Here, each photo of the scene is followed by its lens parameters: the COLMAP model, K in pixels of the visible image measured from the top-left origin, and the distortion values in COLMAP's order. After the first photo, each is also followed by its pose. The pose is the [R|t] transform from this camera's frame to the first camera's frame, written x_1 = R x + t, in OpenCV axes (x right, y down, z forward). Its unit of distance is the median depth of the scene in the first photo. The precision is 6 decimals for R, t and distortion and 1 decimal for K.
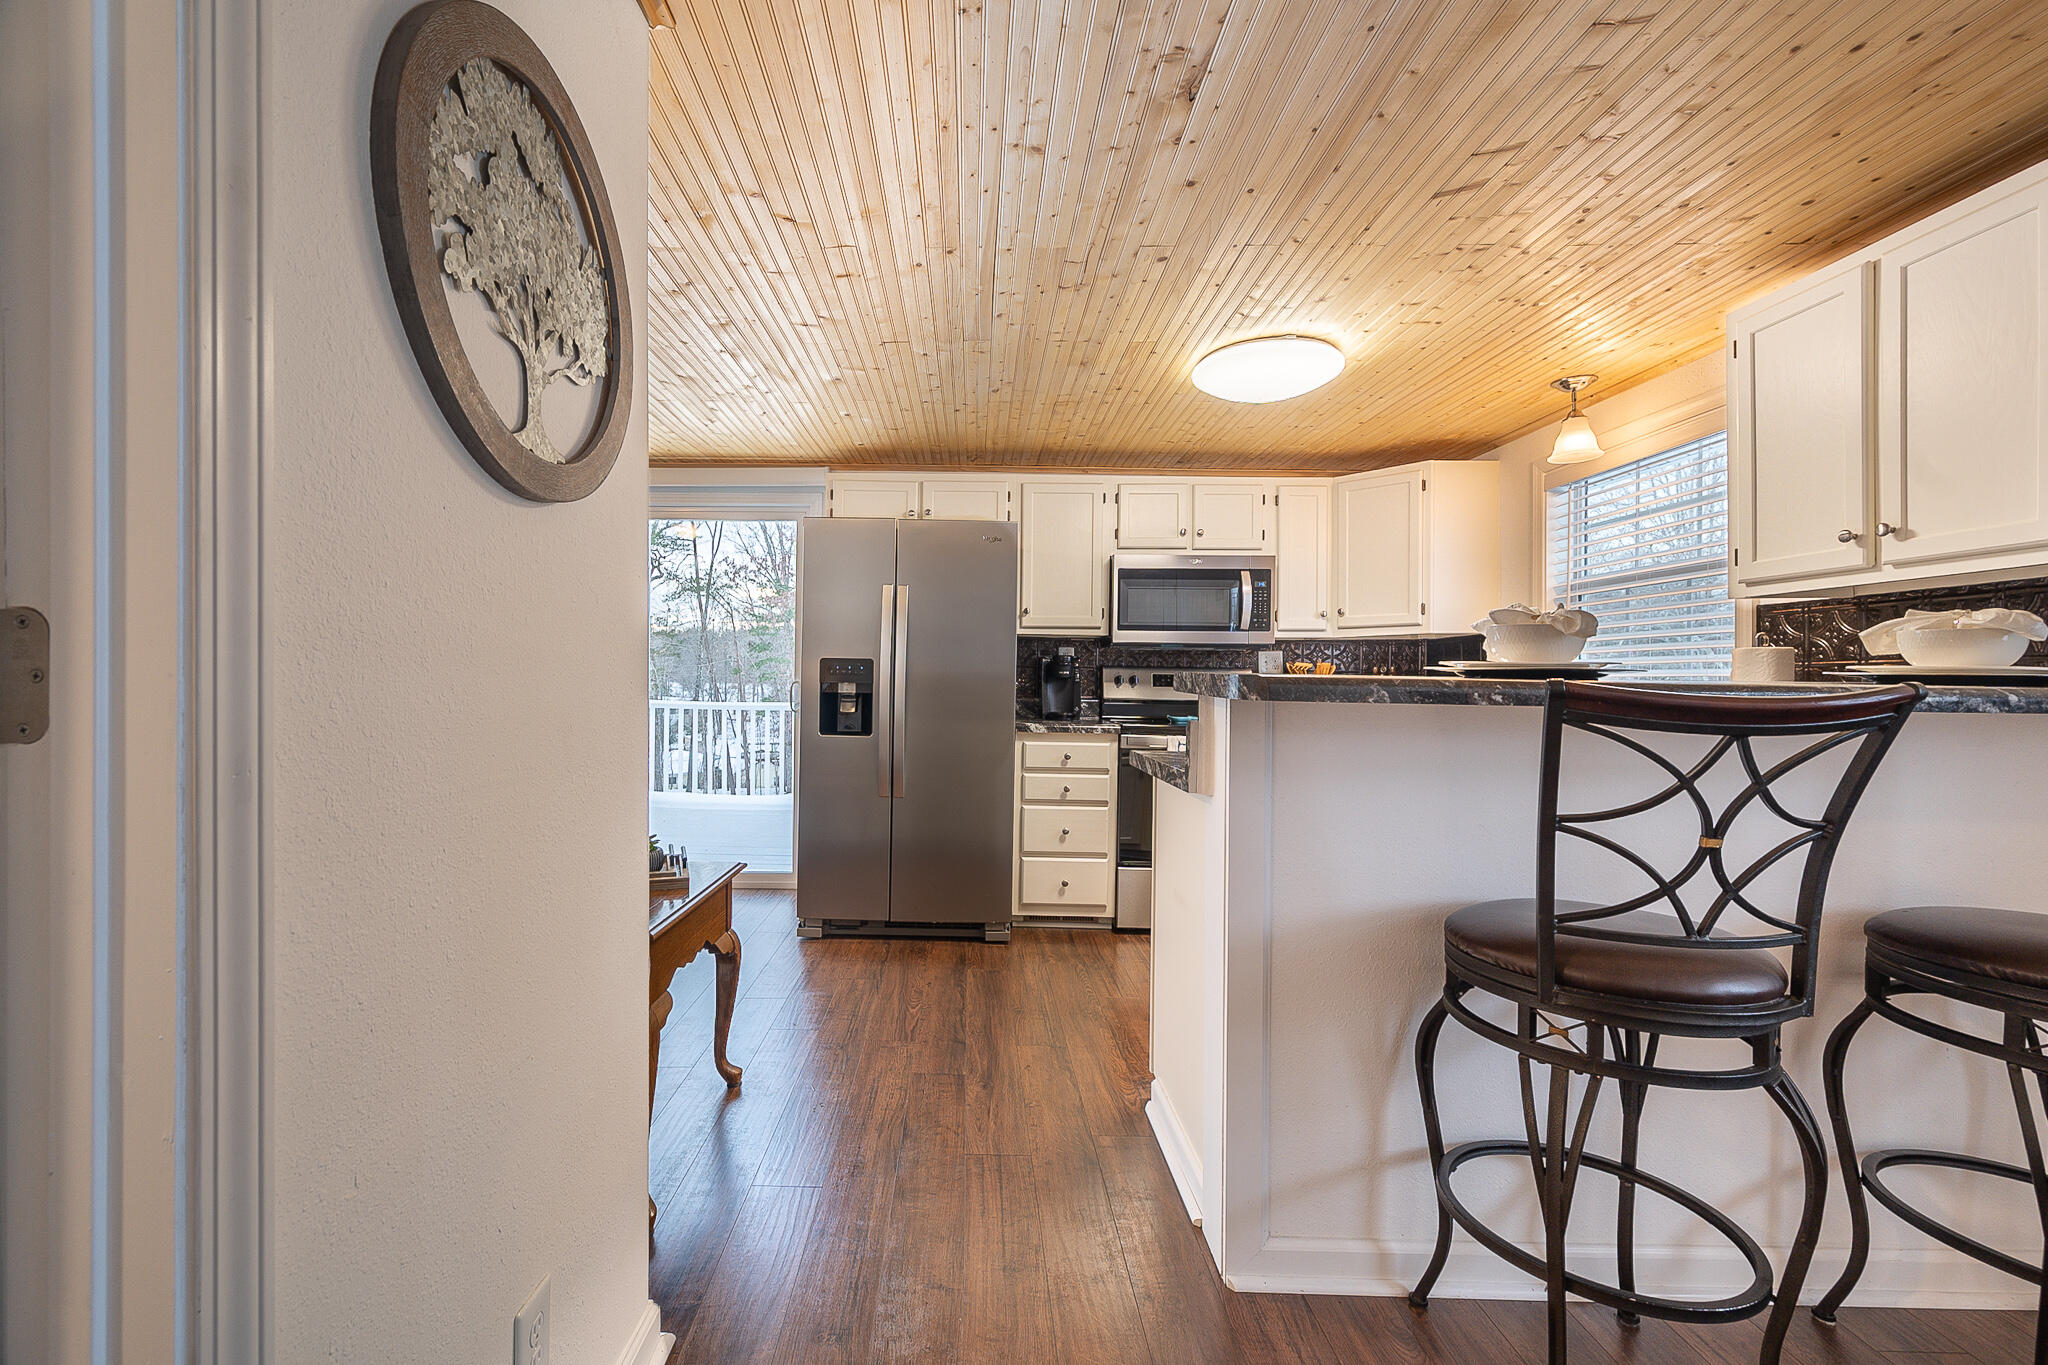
lens RADIAL K [[866.9, 0, 1004.4], [0, 866.9, 681.8], [0, 0, 1]] dist [0.004982, 0.000118]
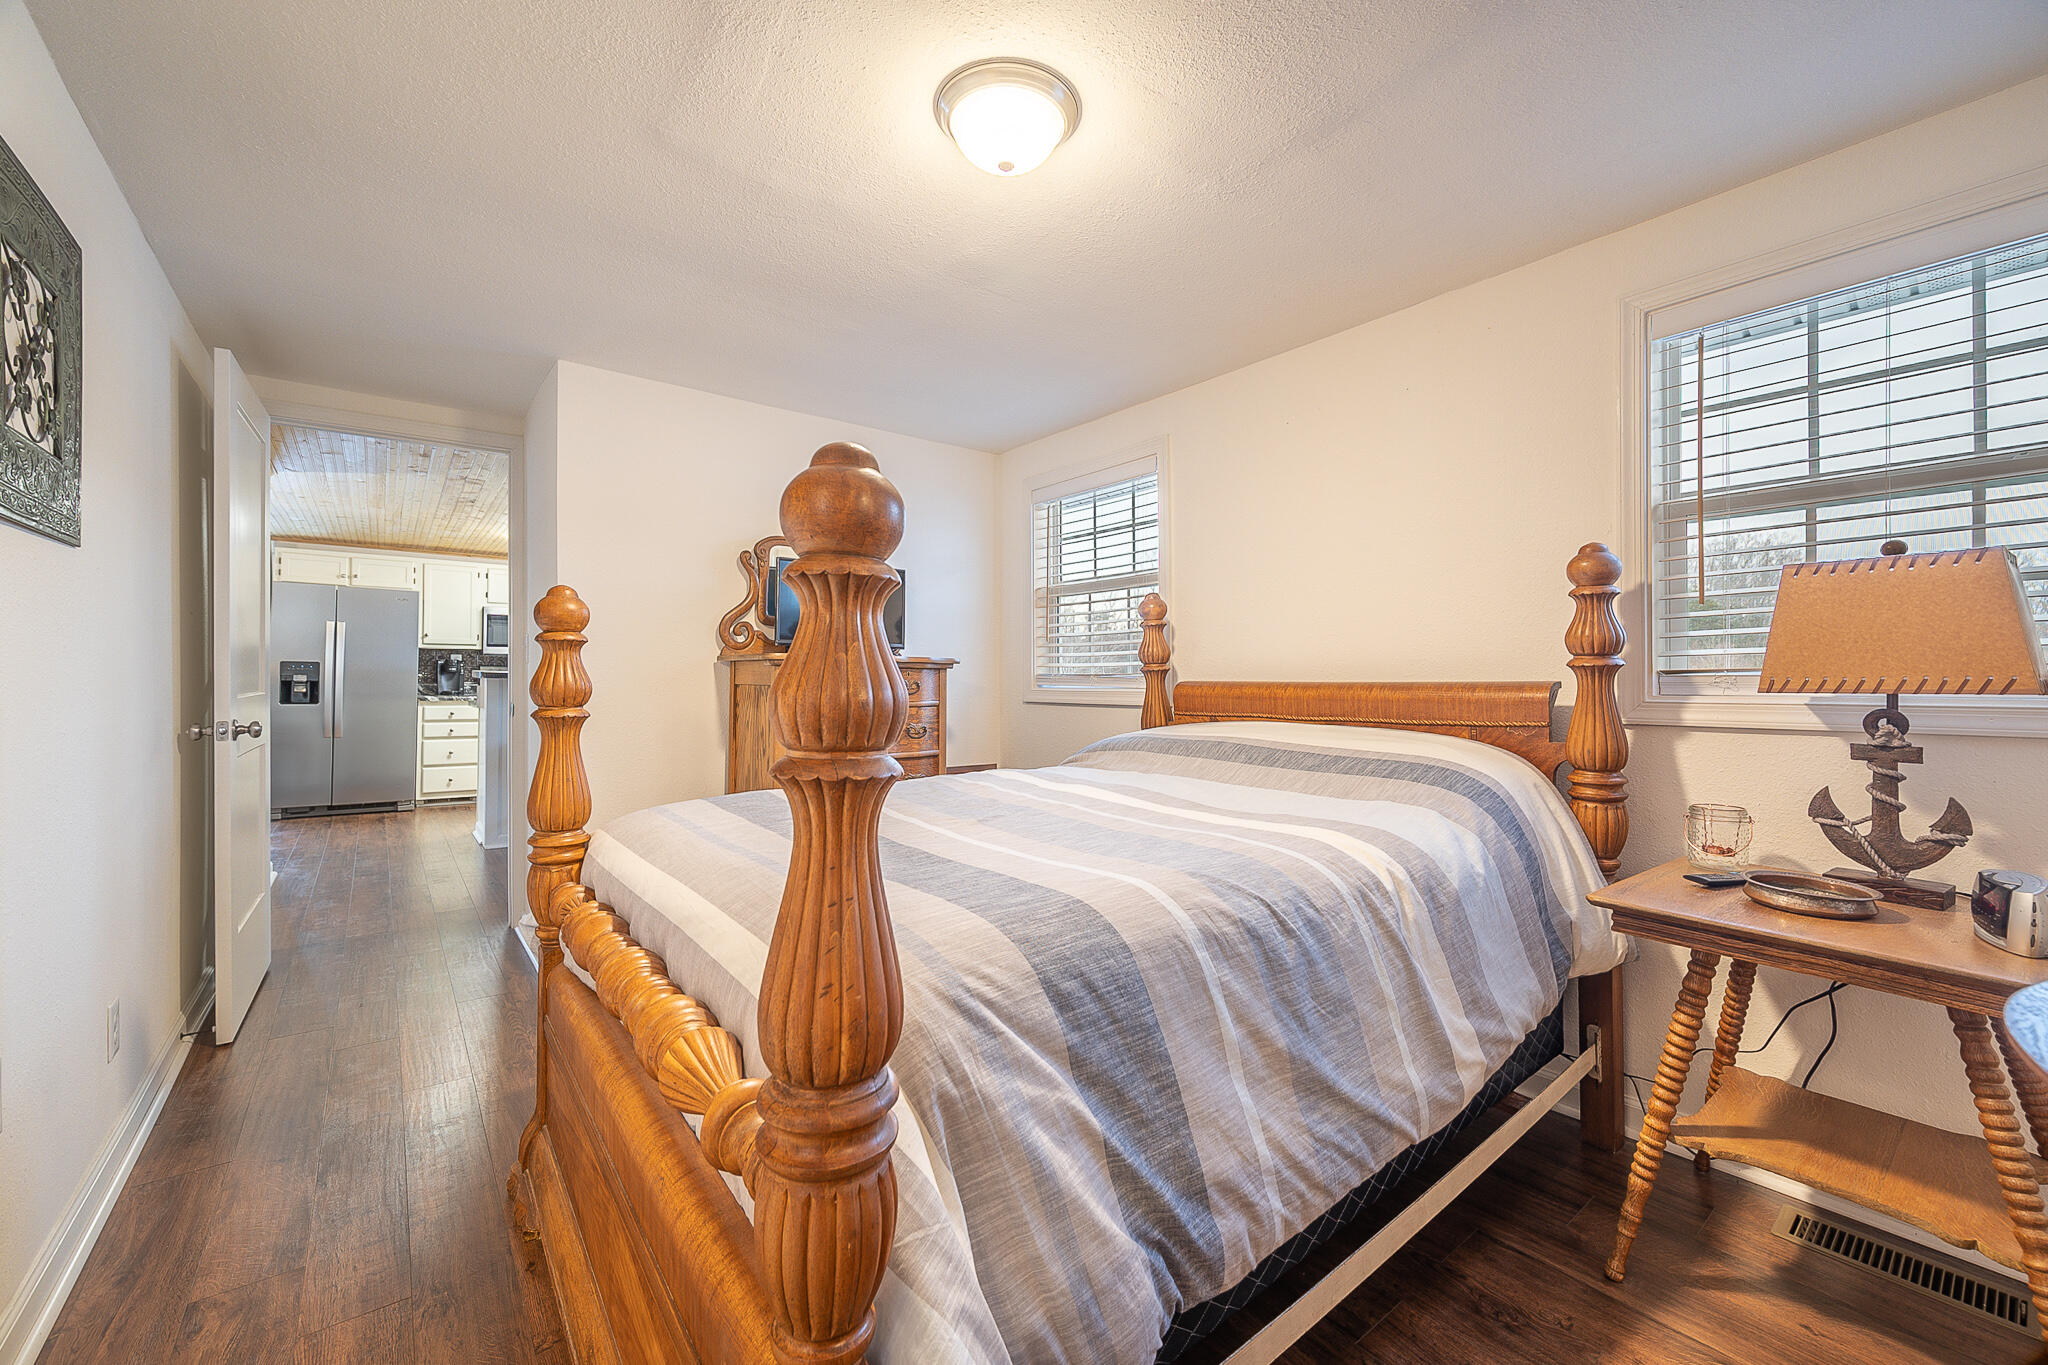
lens RADIAL K [[814.8, 0, 1024.1], [0, 814.8, 676.9], [0, 0, 1]] dist [0.005306, -0.001496]
pose [[0.809592, -0.003120, 0.586985, 0.038928], [0.000904, 0.999991, 0.004069, -0.000205], [-0.586992, -0.002764, 0.809588, -1.242945]]
